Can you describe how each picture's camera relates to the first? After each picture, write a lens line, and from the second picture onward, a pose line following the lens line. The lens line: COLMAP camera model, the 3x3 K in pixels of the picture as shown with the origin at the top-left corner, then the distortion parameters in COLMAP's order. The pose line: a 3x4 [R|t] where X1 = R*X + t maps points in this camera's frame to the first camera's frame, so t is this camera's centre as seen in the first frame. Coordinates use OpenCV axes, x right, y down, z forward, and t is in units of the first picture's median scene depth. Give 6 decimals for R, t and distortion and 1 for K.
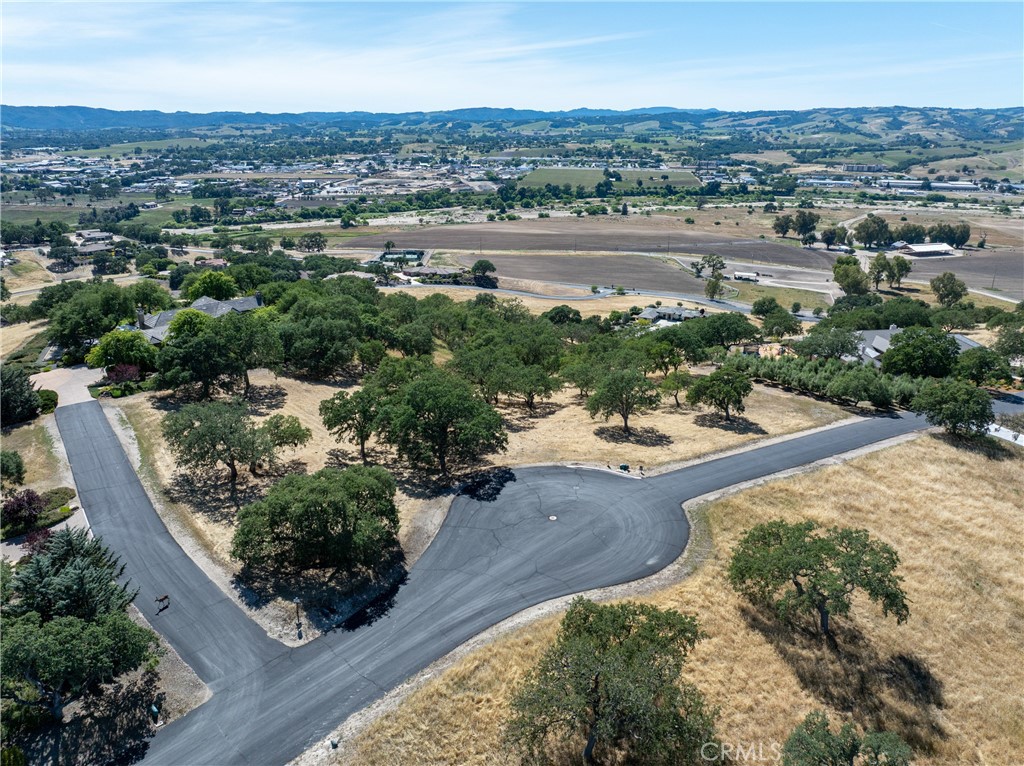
lens RADIAL K [[718.5, 0, 512.7], [0, 718.5, 379.1], [0, 0, 1]] dist [-0.042316, 0.014434]
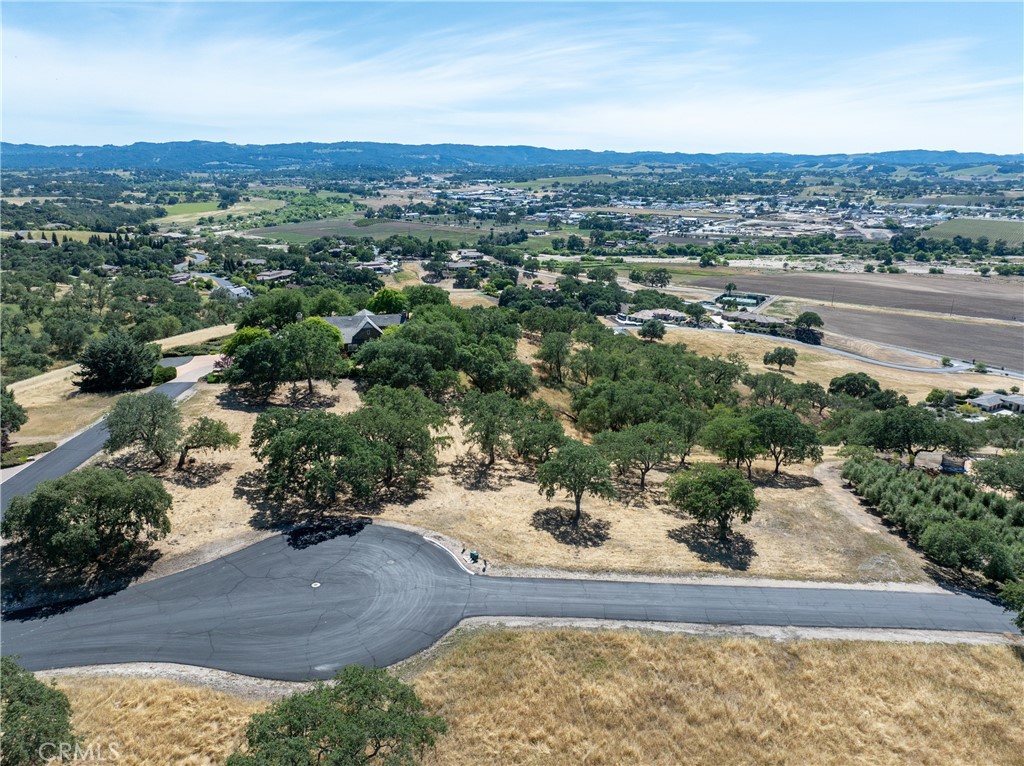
lens RADIAL K [[718.5, 0, 513.5], [0, 718.5, 369.4], [0, 0, 1]] dist [-0.042316, 0.014434]
pose [[0.856369, 0.145553, -0.495425, 0.031779], [-0.177098, 0.984046, -0.017017, -0.004593], [0.485044, 0.102311, 0.868484, 0.015673]]
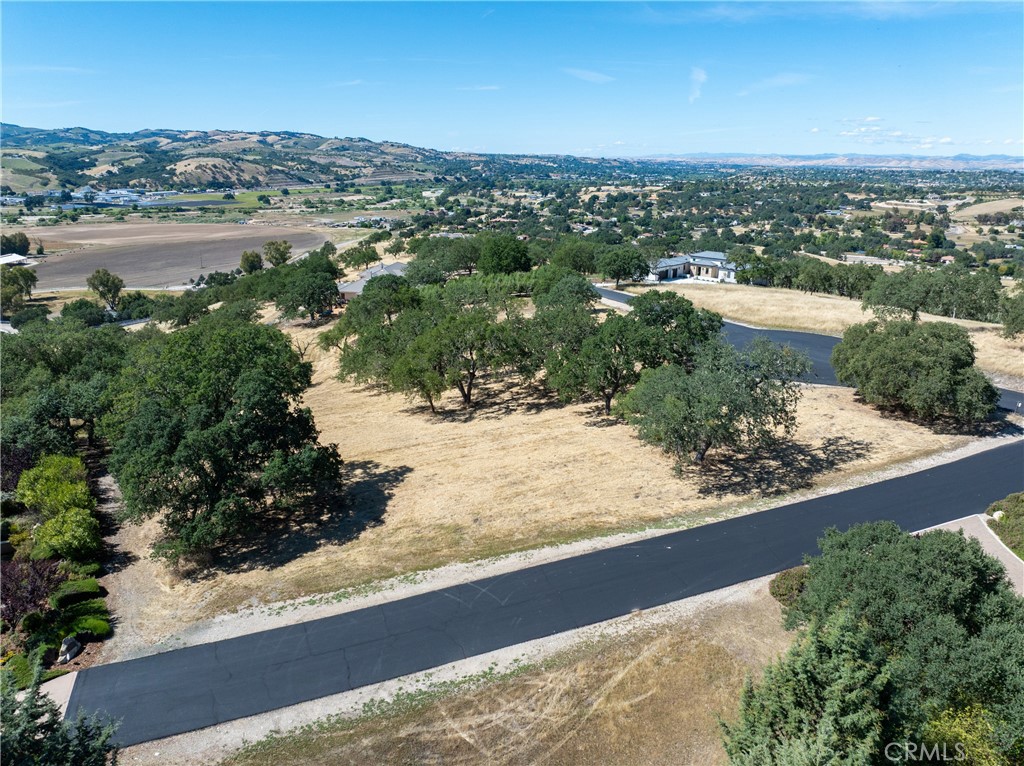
lens RADIAL K [[718.5, 0, 518.1], [0, 718.5, 380.7], [0, 0, 1]] dist [-0.042316, 0.014434]
pose [[0.283328, -0.289299, 0.914347, -0.055351], [0.309354, 0.930020, 0.198398, -0.006607], [-0.907758, 0.226646, 0.352997, 0.048091]]
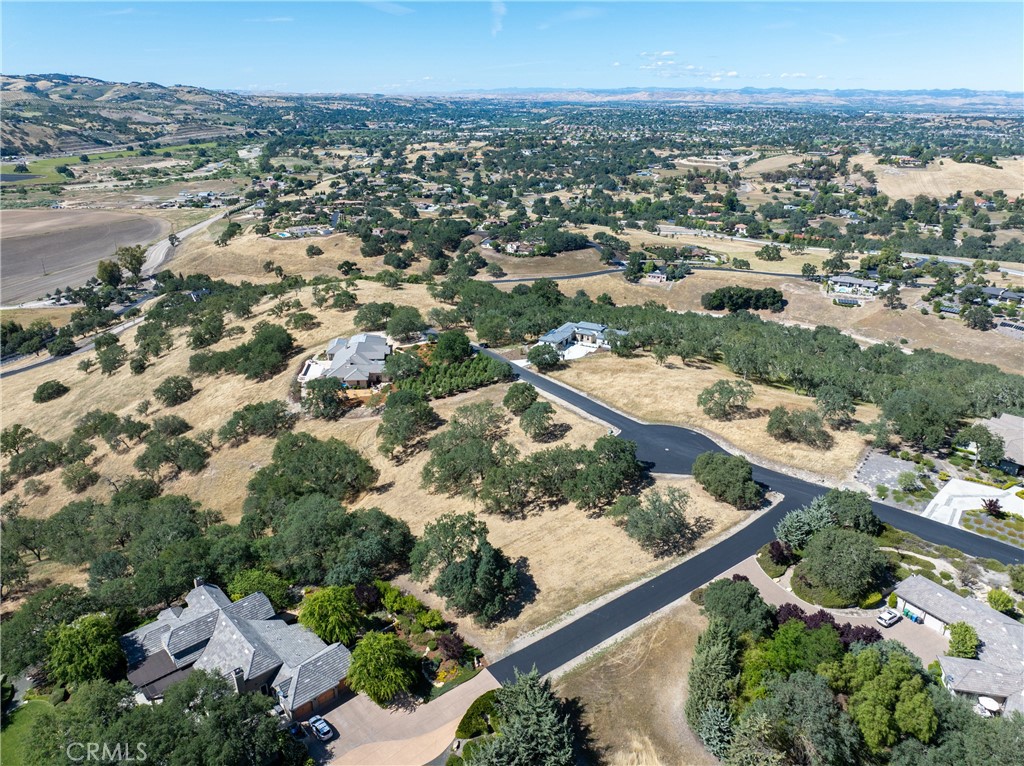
lens RADIAL K [[718.5, 0, 514.7], [0, 718.5, 377.2], [0, 0, 1]] dist [-0.042316, 0.014434]
pose [[0.041855, -0.374284, 0.926369, -0.094215], [0.328102, 0.880911, 0.341094, -0.044705], [-0.943715, 0.289667, 0.159673, 0.049241]]
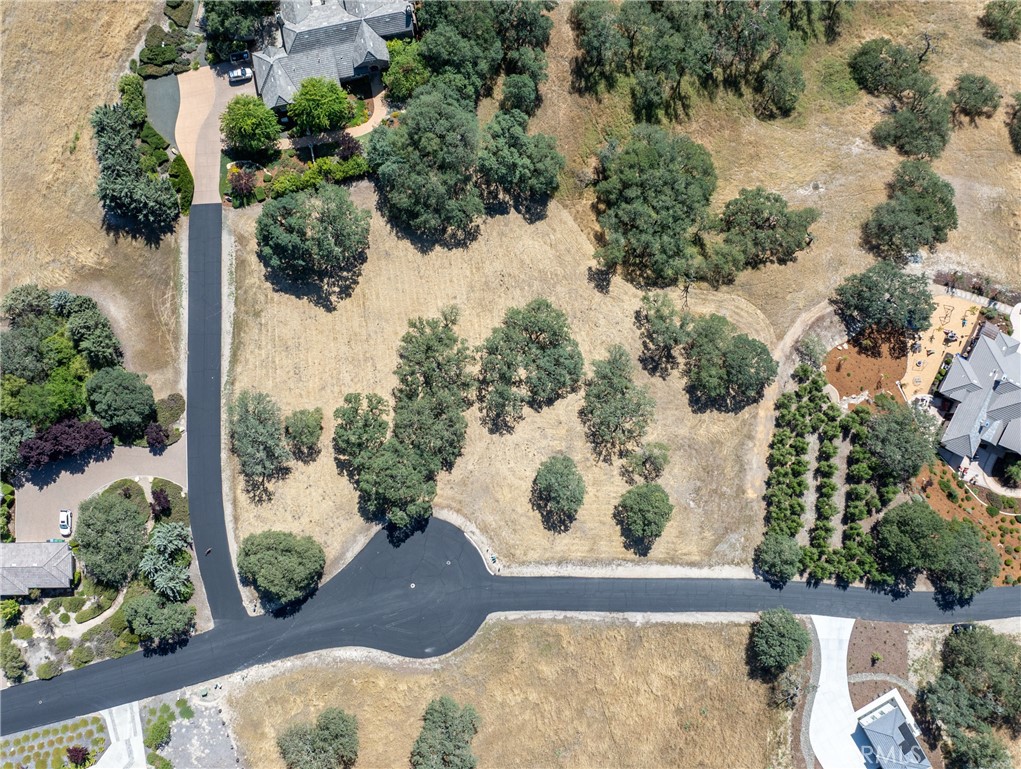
lens RADIAL K [[728.2, 0, 504.2], [0, 728.2, 382.7], [0, 0, 1]] dist [-0.017907, -0.003845]
pose [[0.823019, 0.567815, -0.015034, -0.000663], [-0.179972, 0.285781, 0.941244, -0.078564], [0.538749, -0.771956, 0.337394, 0.043413]]
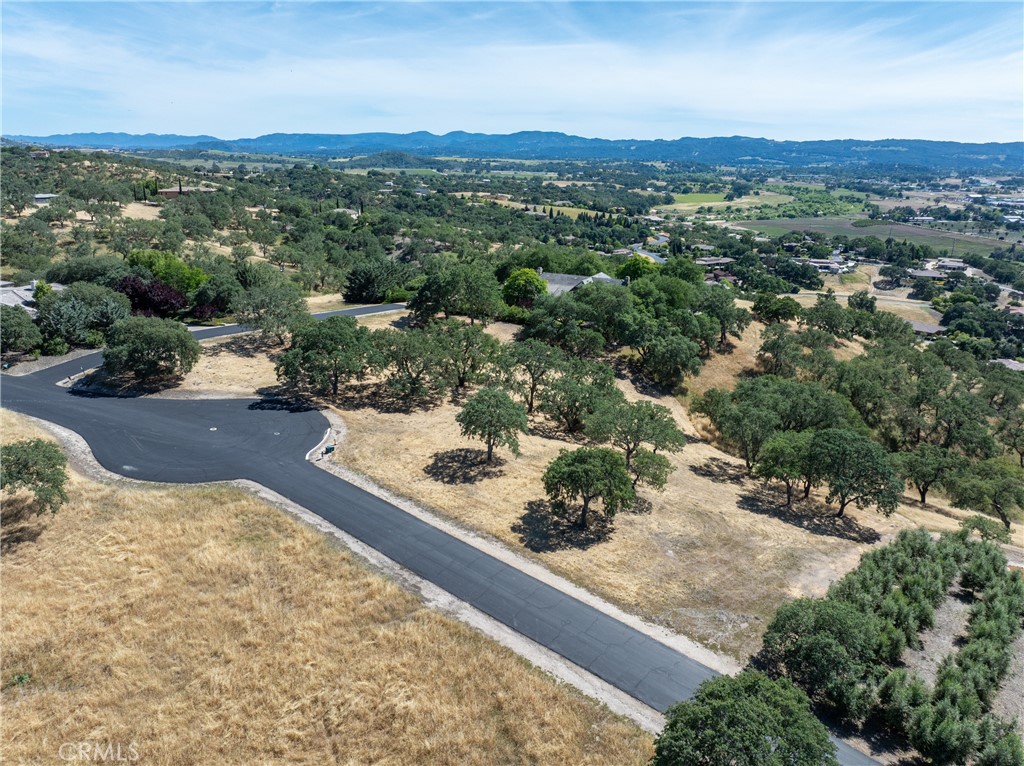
lens RADIAL K [[718.5, 0, 520.7], [0, 718.5, 372.8], [0, 0, 1]] dist [-0.042316, 0.014434]
pose [[0.334631, 0.278808, -0.900160, 0.057267], [-0.331135, 0.929103, 0.164674, -0.011016], [0.882254, 0.242970, 0.403229, 0.045706]]
